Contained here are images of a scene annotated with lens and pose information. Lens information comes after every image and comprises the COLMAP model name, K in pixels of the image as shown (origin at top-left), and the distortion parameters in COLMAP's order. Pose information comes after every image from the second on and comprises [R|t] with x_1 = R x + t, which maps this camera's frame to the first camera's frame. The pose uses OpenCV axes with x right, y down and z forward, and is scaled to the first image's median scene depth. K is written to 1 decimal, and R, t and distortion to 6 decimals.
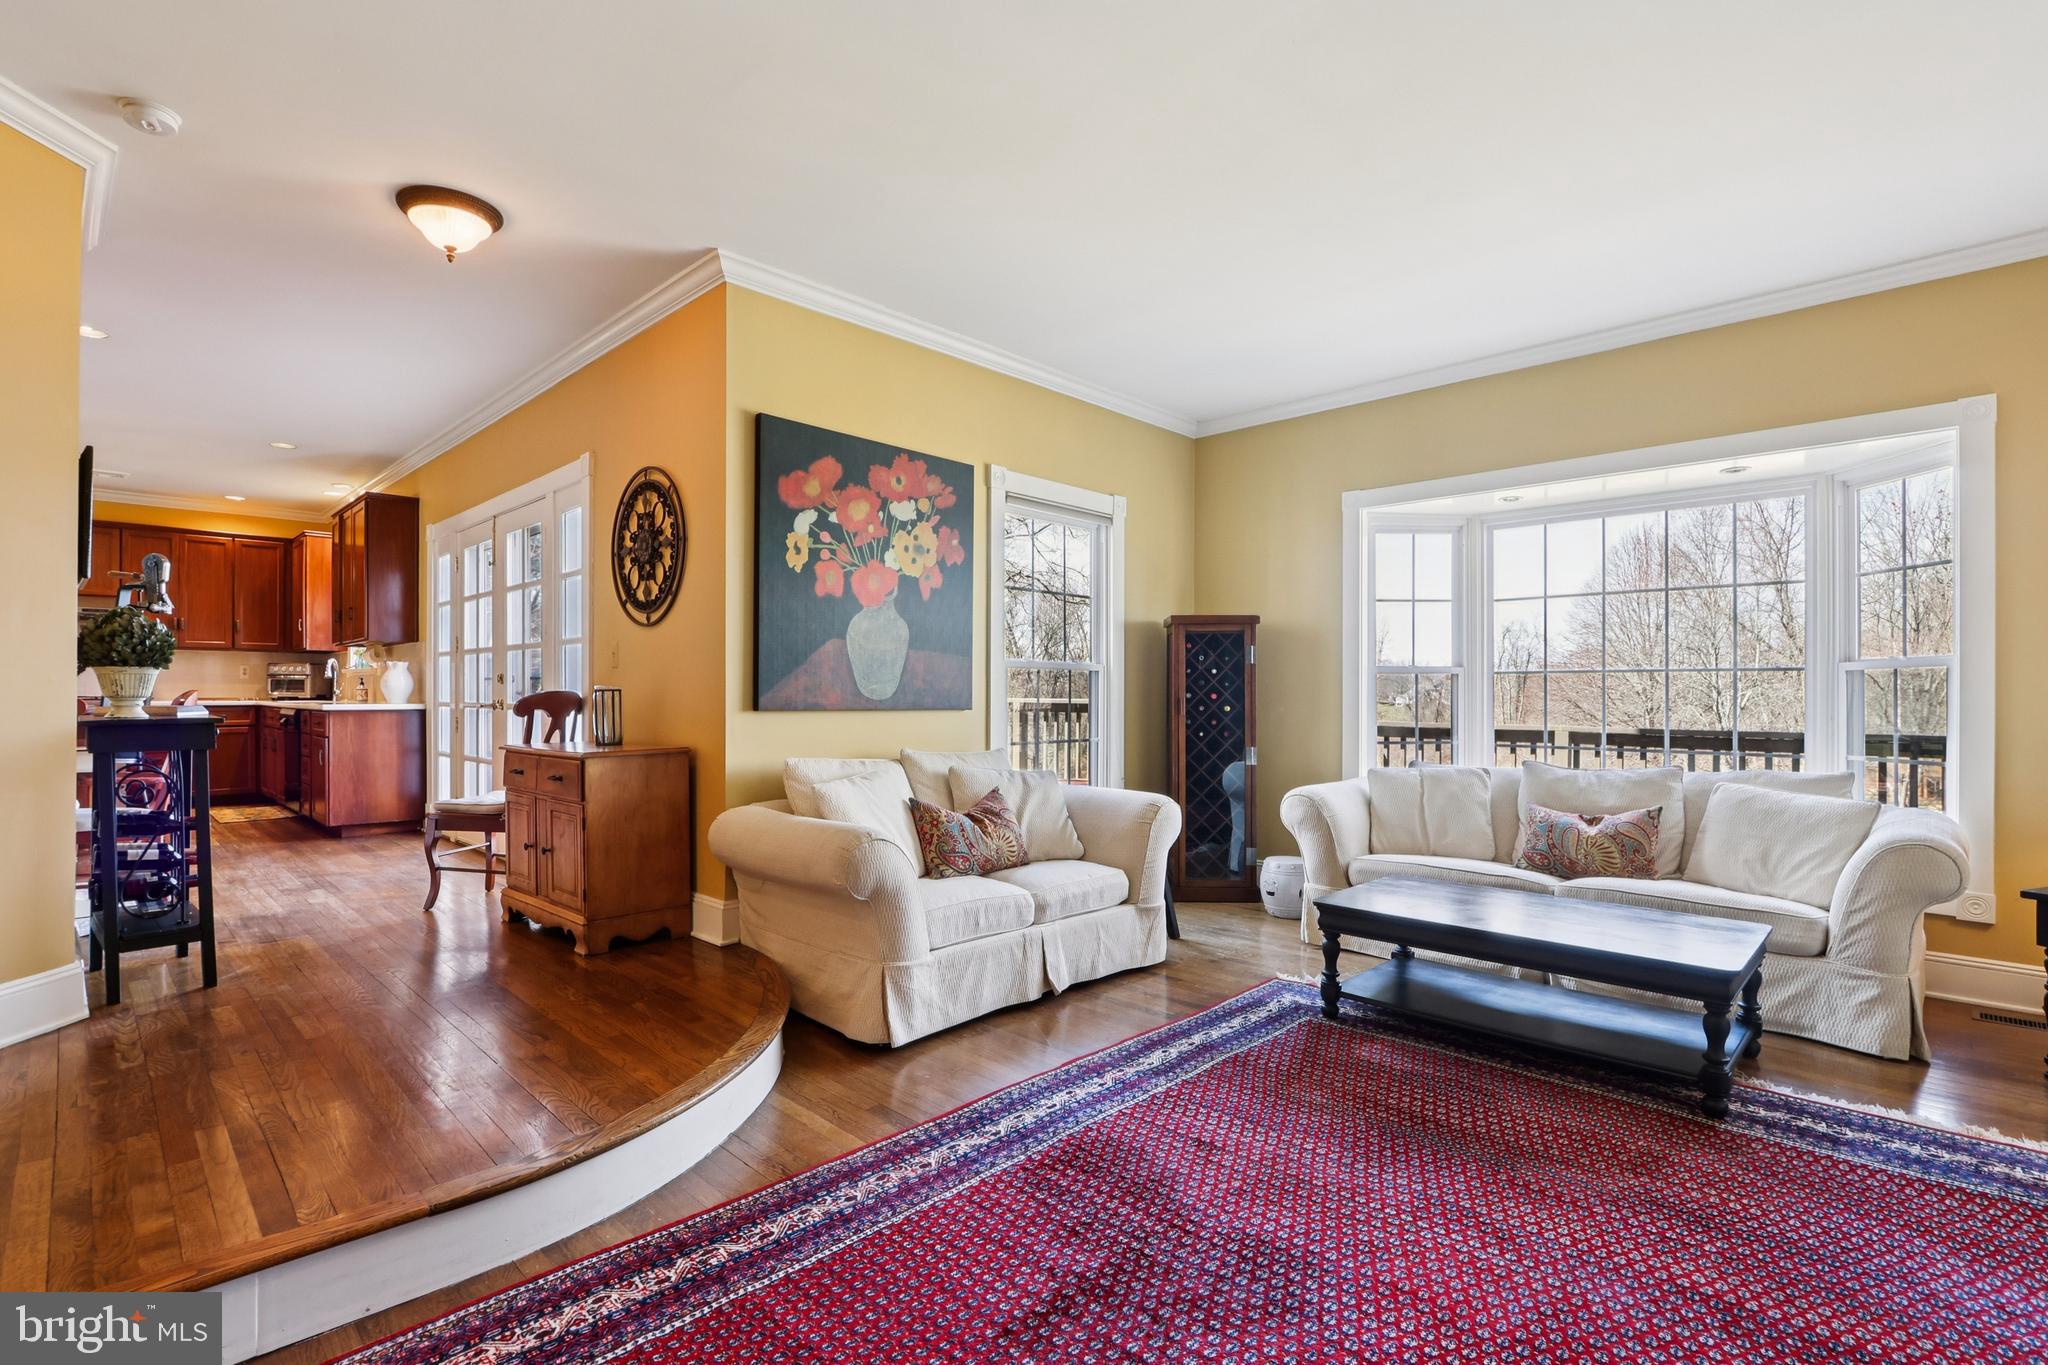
lens RADIAL K [[947.5, 0, 1053.1], [0, 947.5, 697.0], [0, 0, 1]] dist [-0.017977, 0.005873]
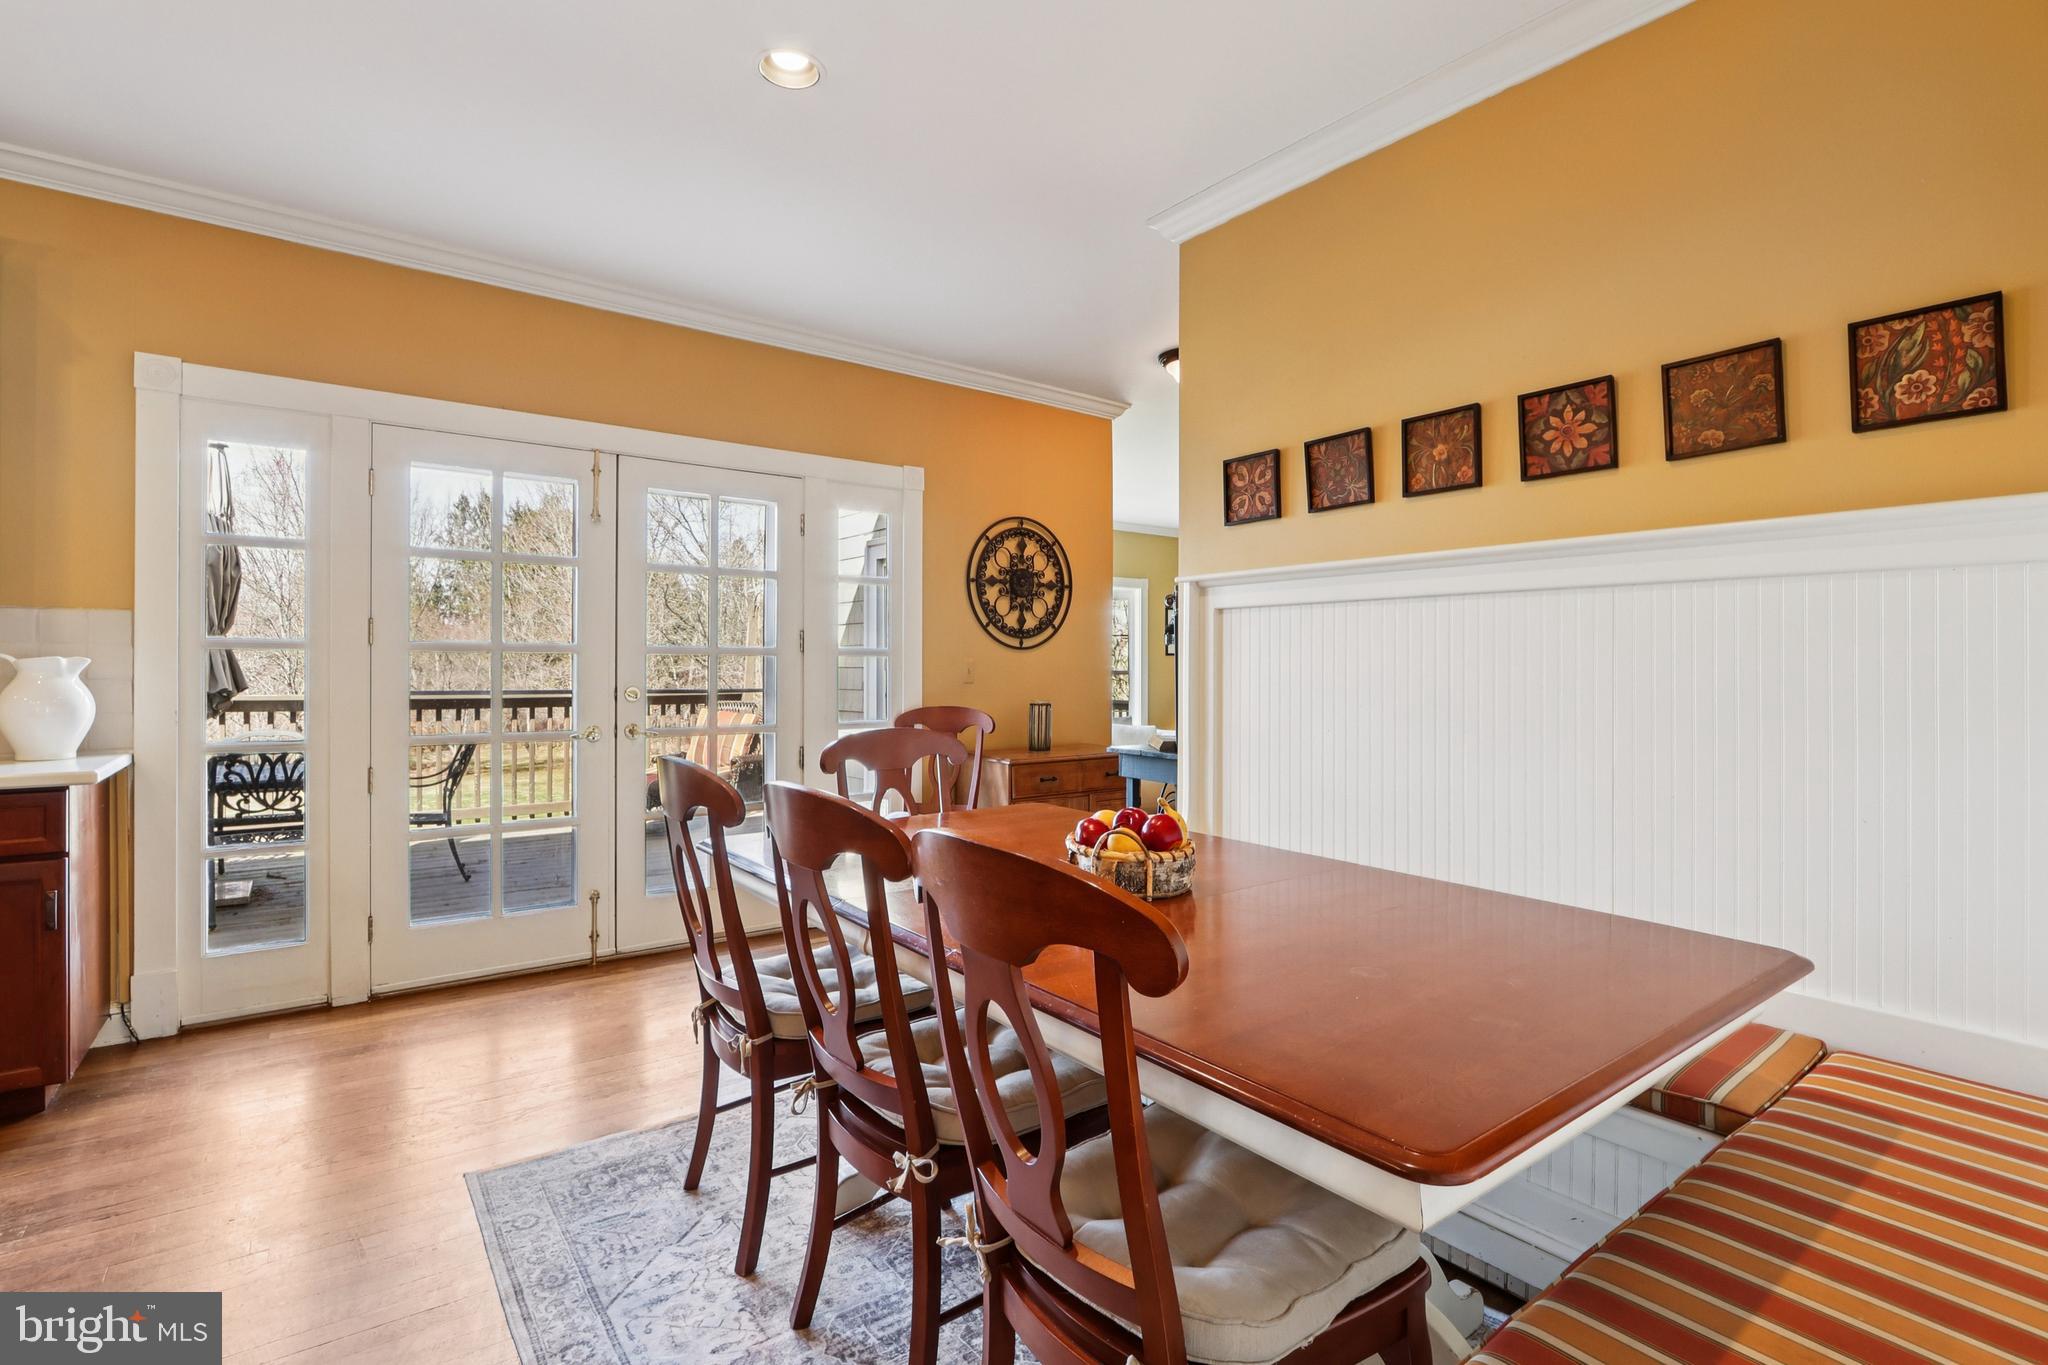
lens RADIAL K [[947.5, 0, 1017.0], [0, 947.5, 680.7], [0, 0, 1]] dist [-0.017977, 0.005873]
pose [[0.171119, -0.020614, 0.985035, -1.653058], [-0.009212, 0.999704, 0.022522, -0.064171], [-0.985207, -0.012928, 0.170878, 0.816914]]
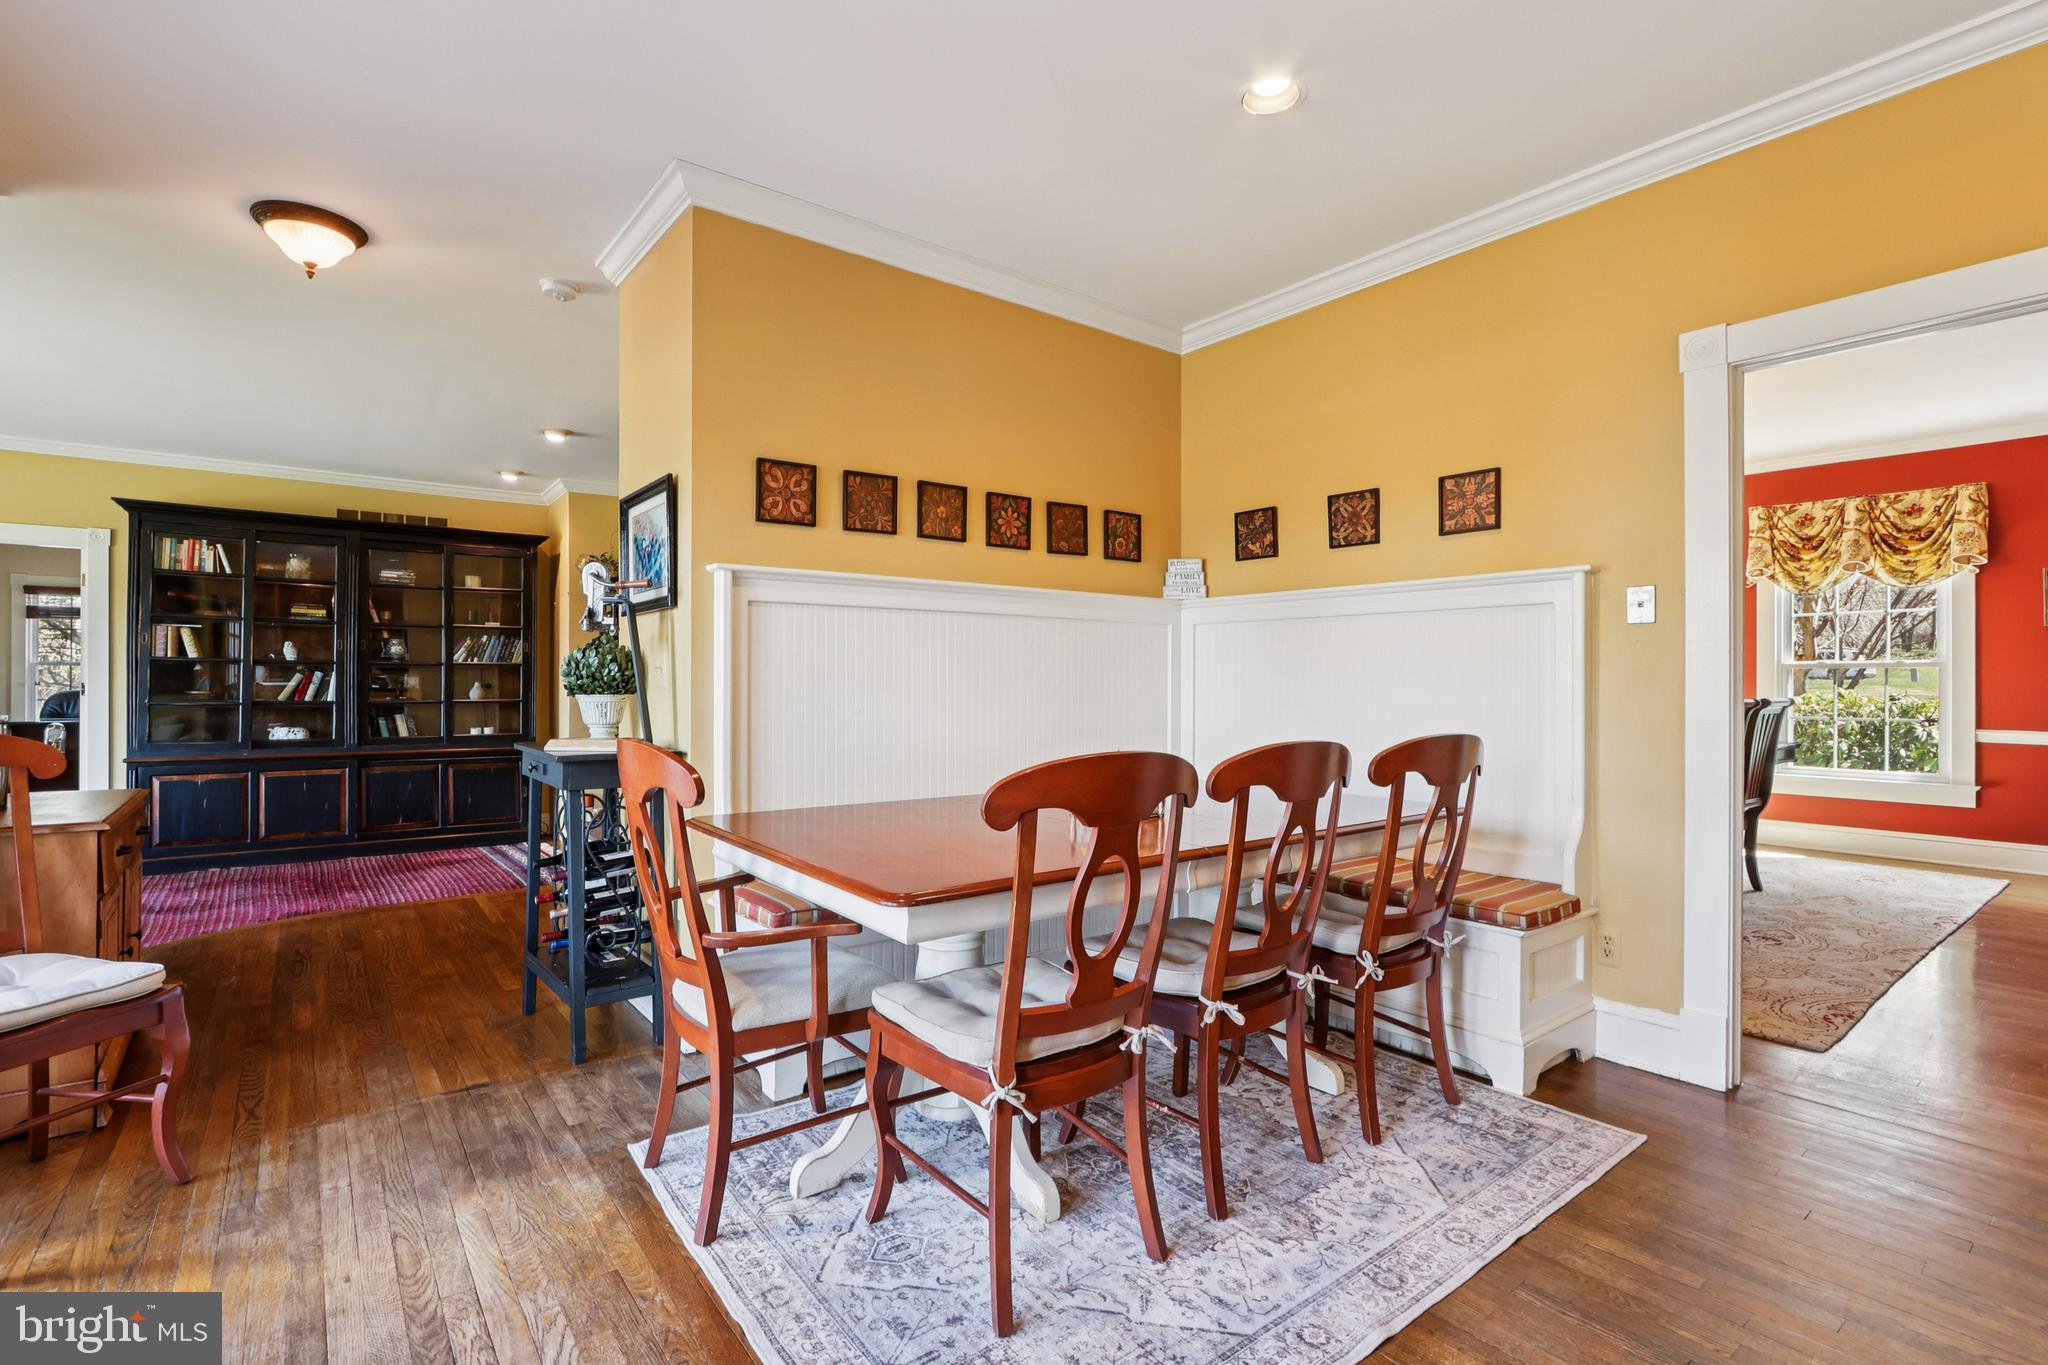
lens RADIAL K [[947.5, 0, 1014.1], [0, 947.5, 685.3], [0, 0, 1]] dist [-0.017977, 0.005873]
pose [[-0.984965, -0.014072, 0.172180, -1.237112], [-0.014038, 0.999900, 0.001413, -0.042775], [-0.172183, -0.001025, -0.985064, 1.481569]]
